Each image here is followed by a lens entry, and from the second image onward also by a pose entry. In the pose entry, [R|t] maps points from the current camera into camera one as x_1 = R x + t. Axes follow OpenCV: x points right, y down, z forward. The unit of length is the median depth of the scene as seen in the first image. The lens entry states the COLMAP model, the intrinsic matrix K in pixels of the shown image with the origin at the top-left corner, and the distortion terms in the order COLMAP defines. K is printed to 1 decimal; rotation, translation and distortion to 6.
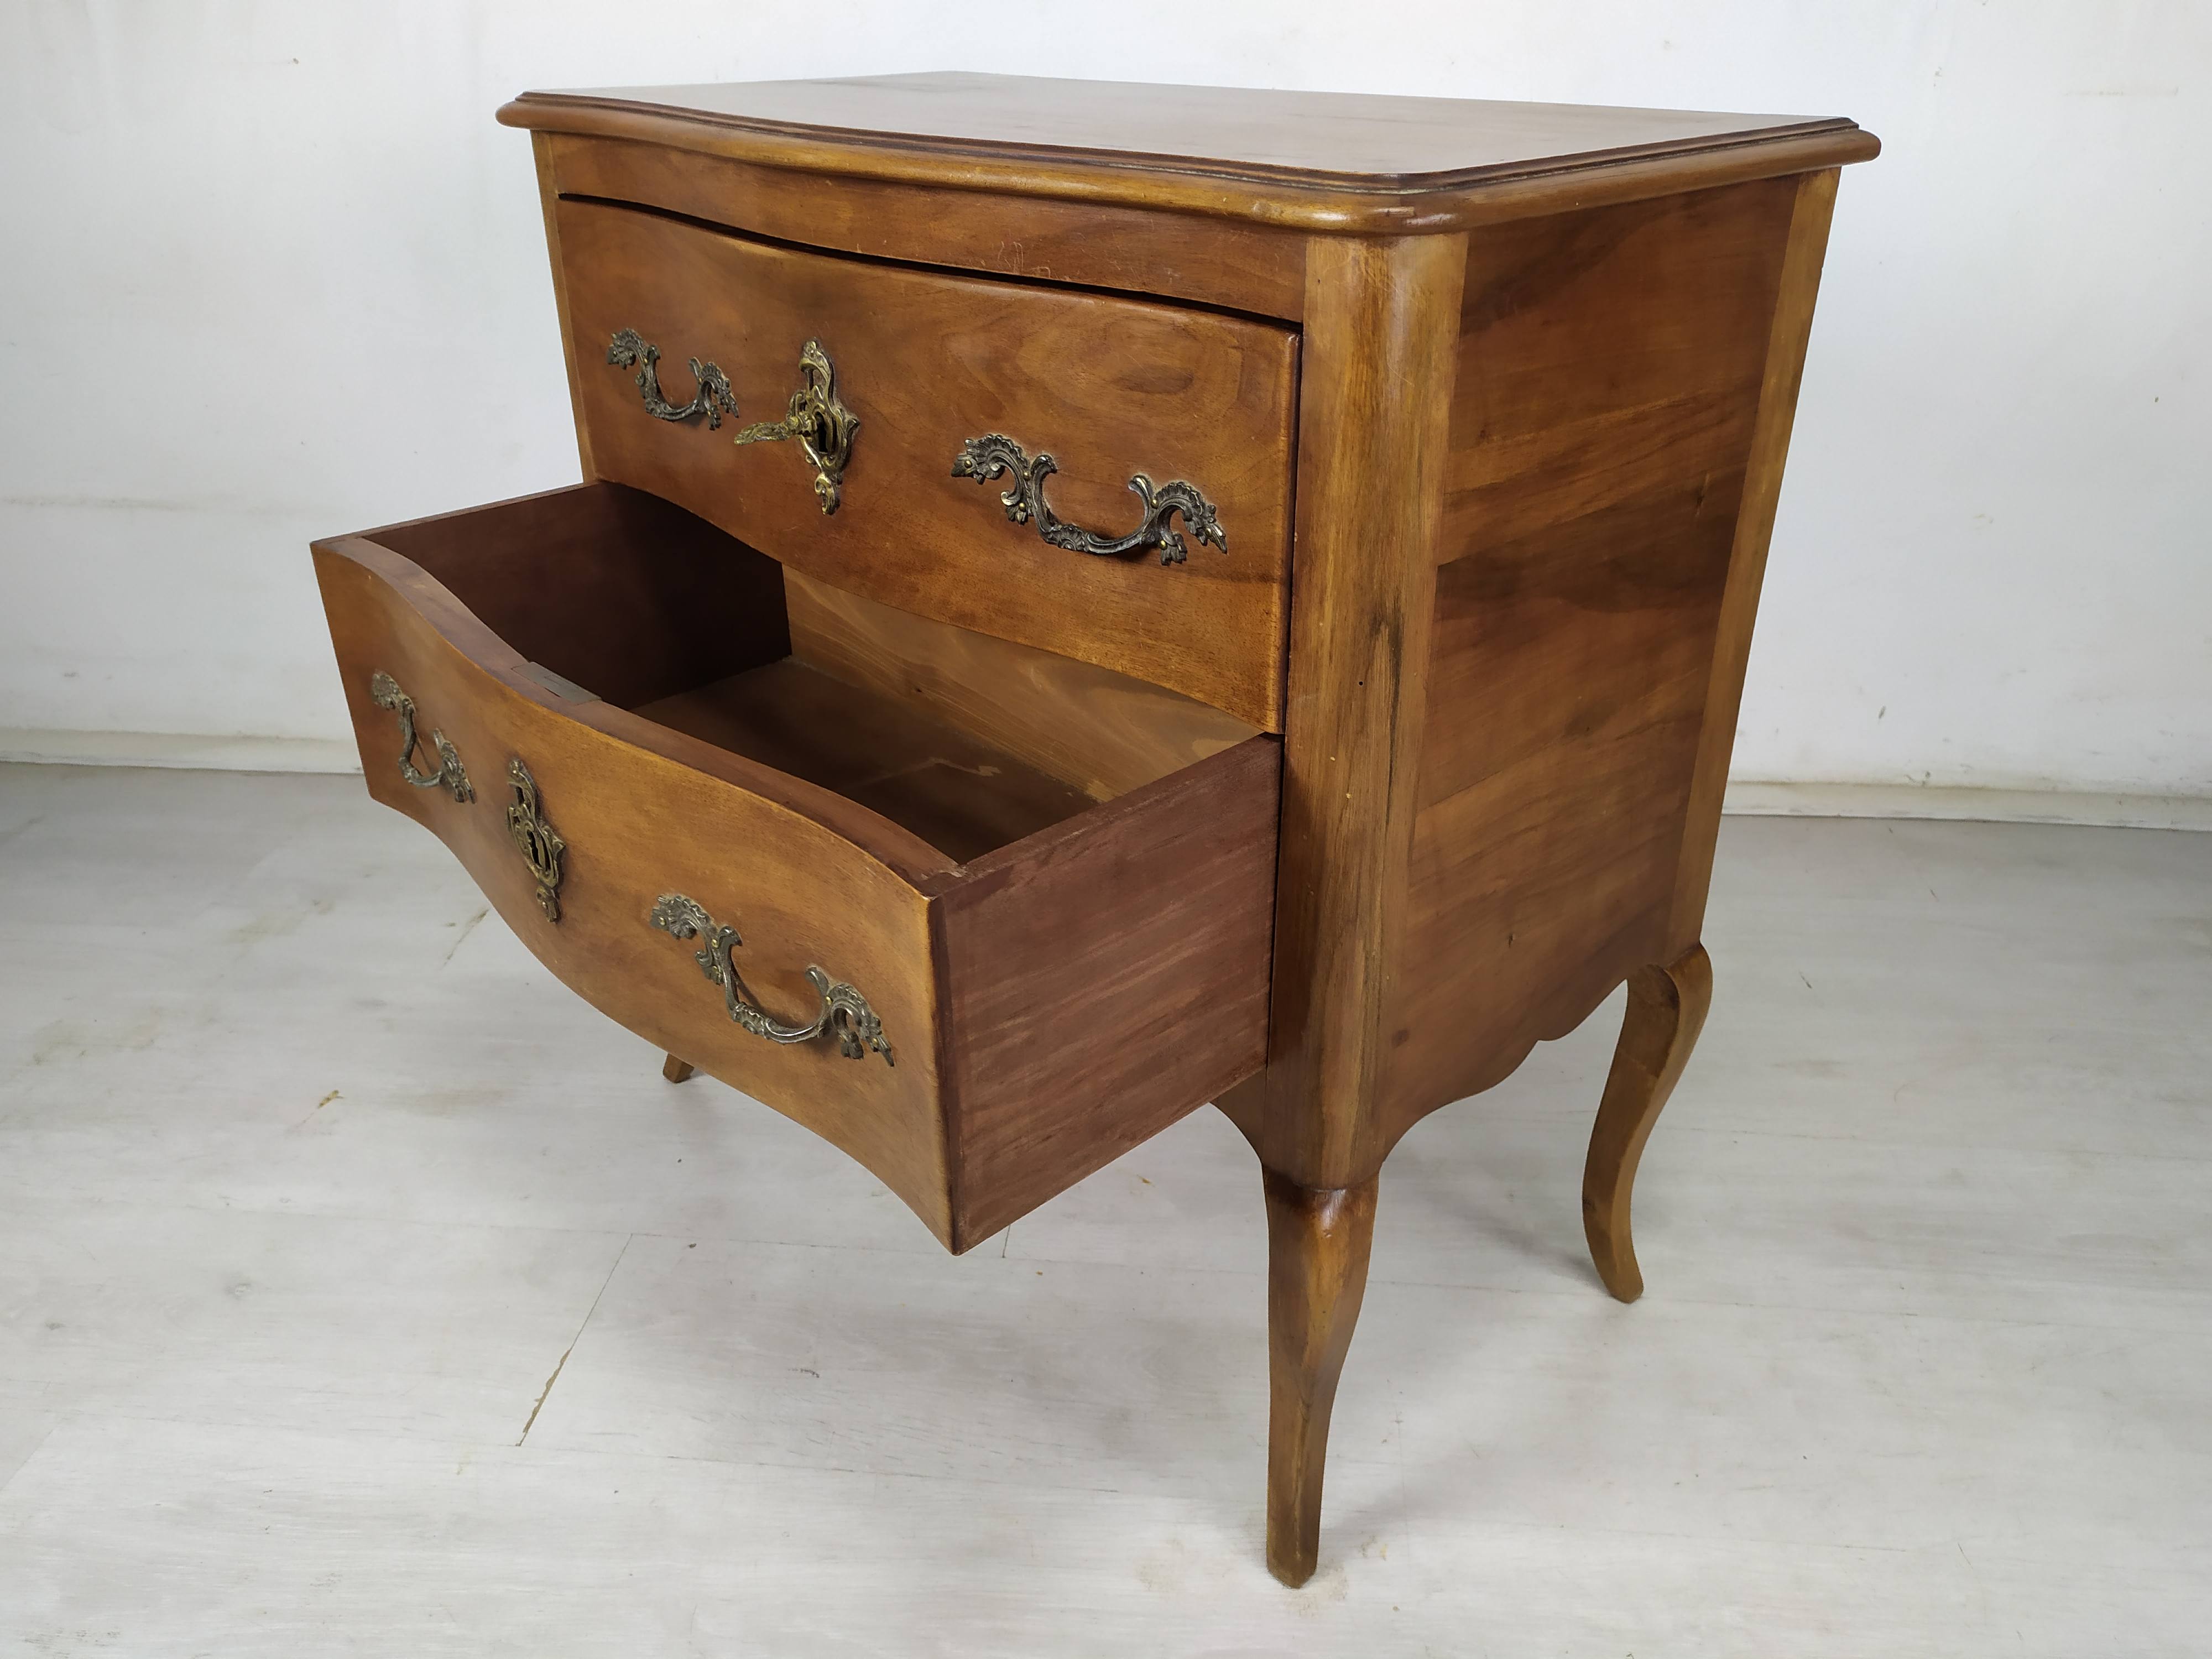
lens RADIAL K [[1707.8, 0, 1098.1], [0, 1707.8, 829.5], [0, 0, 1]] dist [0.017218, -0.008516]
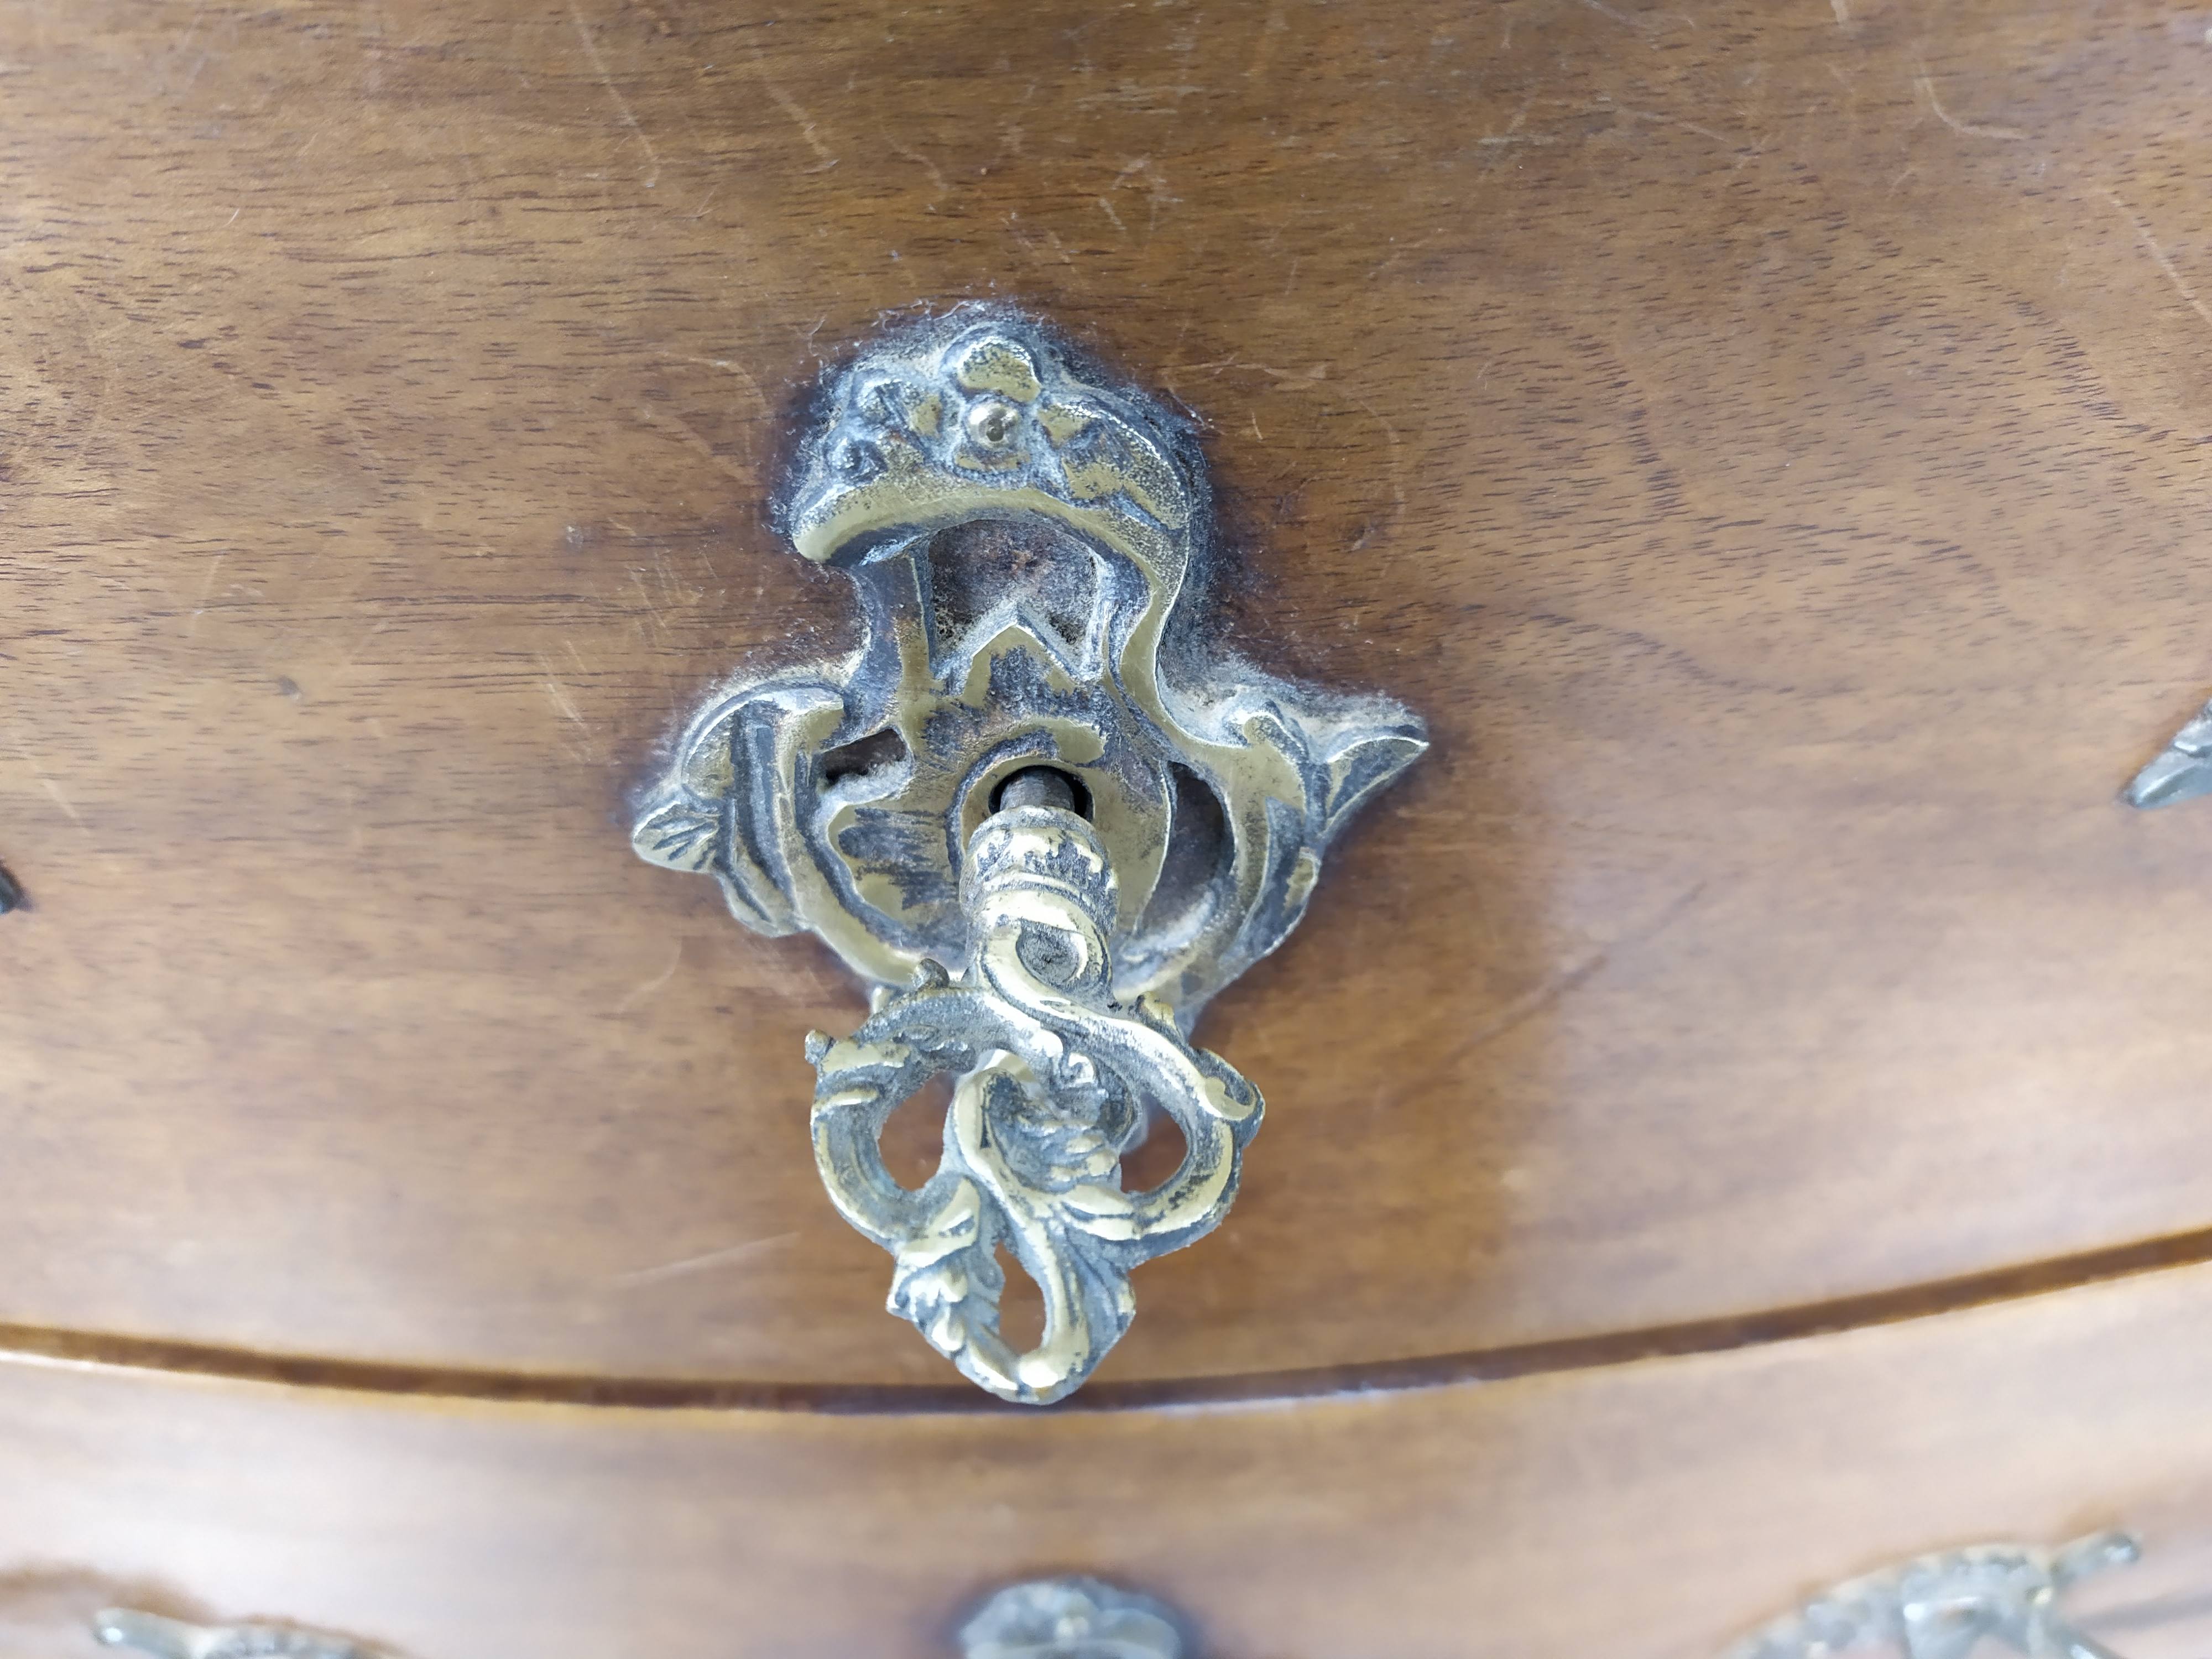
lens RADIAL K [[1794.9, 0, 1106.0], [0, 1794.9, 829.5], [0, 0, 1]] dist [-0.002884, -0.002029]
pose [[0.674622, -0.502975, 0.540278, -0.282464], [0.356240, 0.862889, 0.358490, -0.334843], [-0.646512, -0.049377, 0.761305, 0.996497]]
